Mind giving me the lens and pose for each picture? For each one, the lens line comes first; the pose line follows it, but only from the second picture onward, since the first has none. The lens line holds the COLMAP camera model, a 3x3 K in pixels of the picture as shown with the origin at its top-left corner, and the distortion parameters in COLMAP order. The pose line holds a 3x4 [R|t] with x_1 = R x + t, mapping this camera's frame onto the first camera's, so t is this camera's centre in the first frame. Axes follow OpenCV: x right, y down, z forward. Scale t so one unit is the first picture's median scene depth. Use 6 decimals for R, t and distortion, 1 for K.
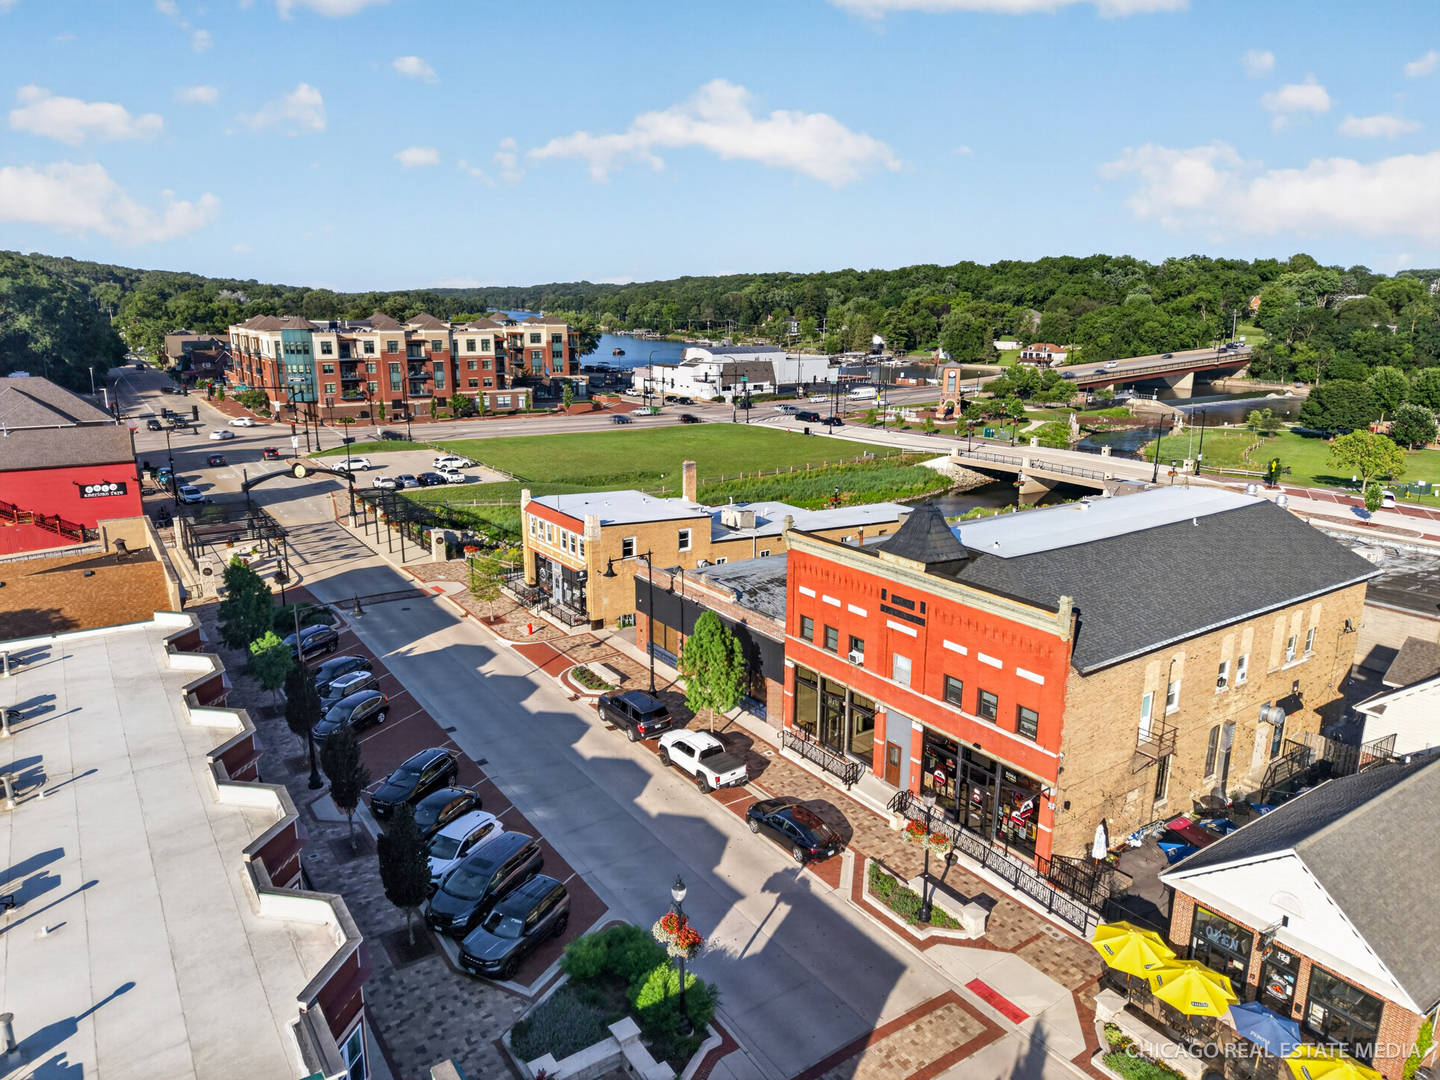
lens RADIAL K [[964.4, 0, 718.4], [0, 964.4, 552.7], [0, 0, 1]] dist [0.010538, -0.012514]
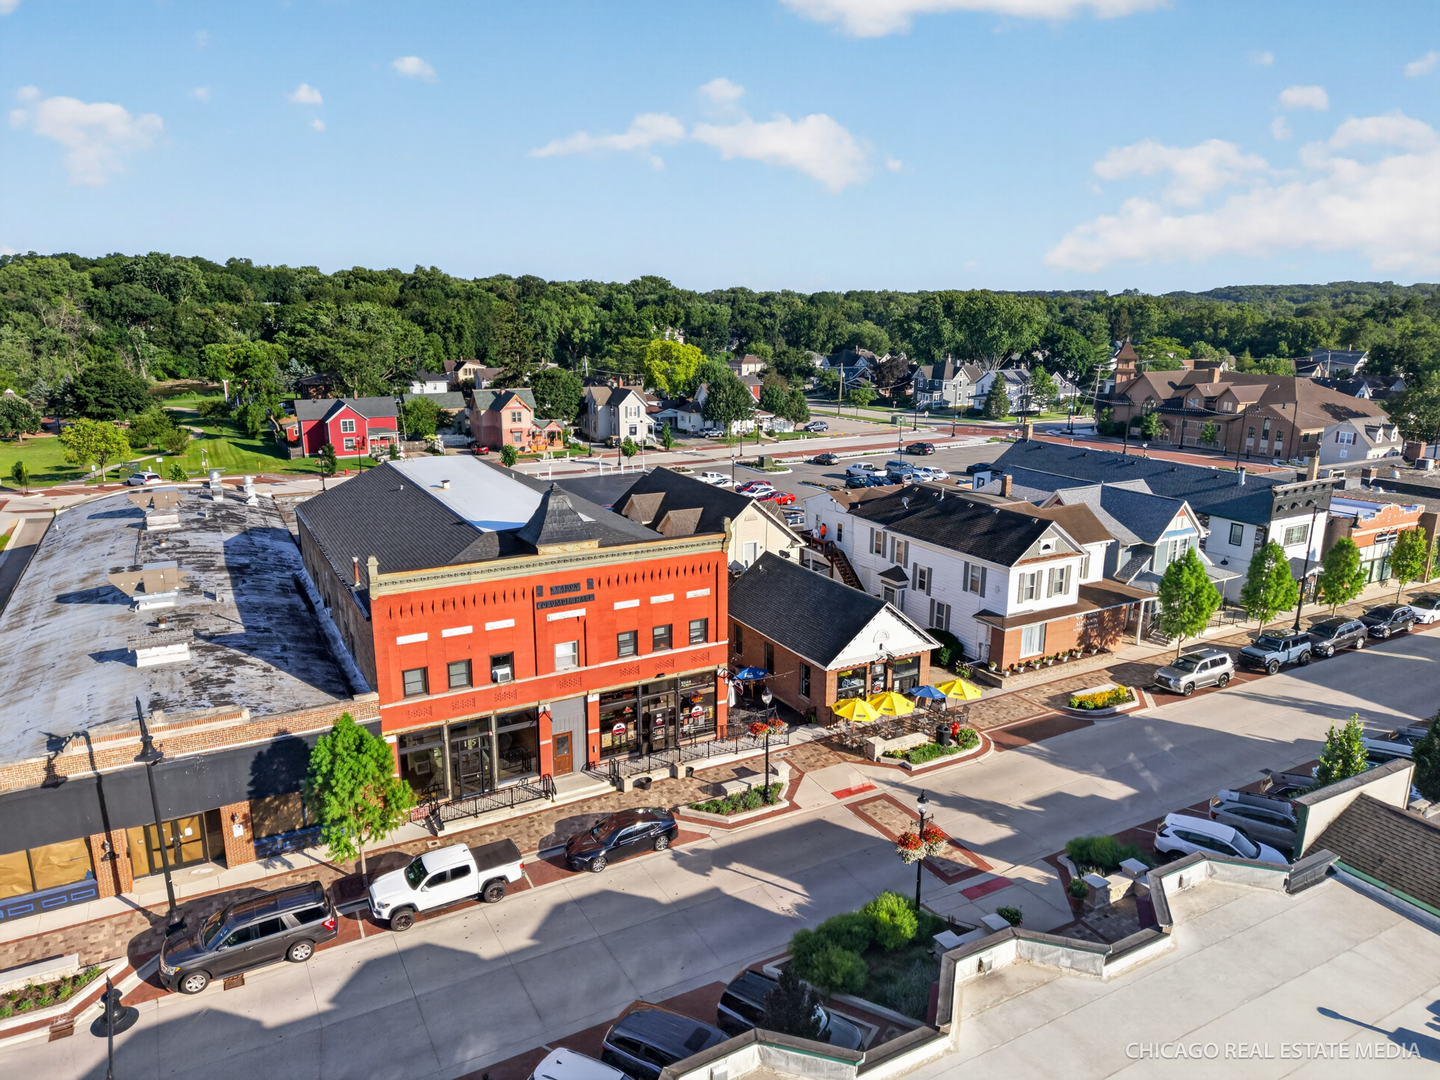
lens RADIAL K [[964.4, 0, 717.5], [0, 964.4, 530.0], [0, 0, 1]] dist [0.010538, -0.012514]
pose [[0.095237, -0.233491, 0.967684, -0.797318], [0.249669, 0.946633, 0.203840, -0.182341], [-0.963636, 0.222188, 0.148450, 0.720052]]
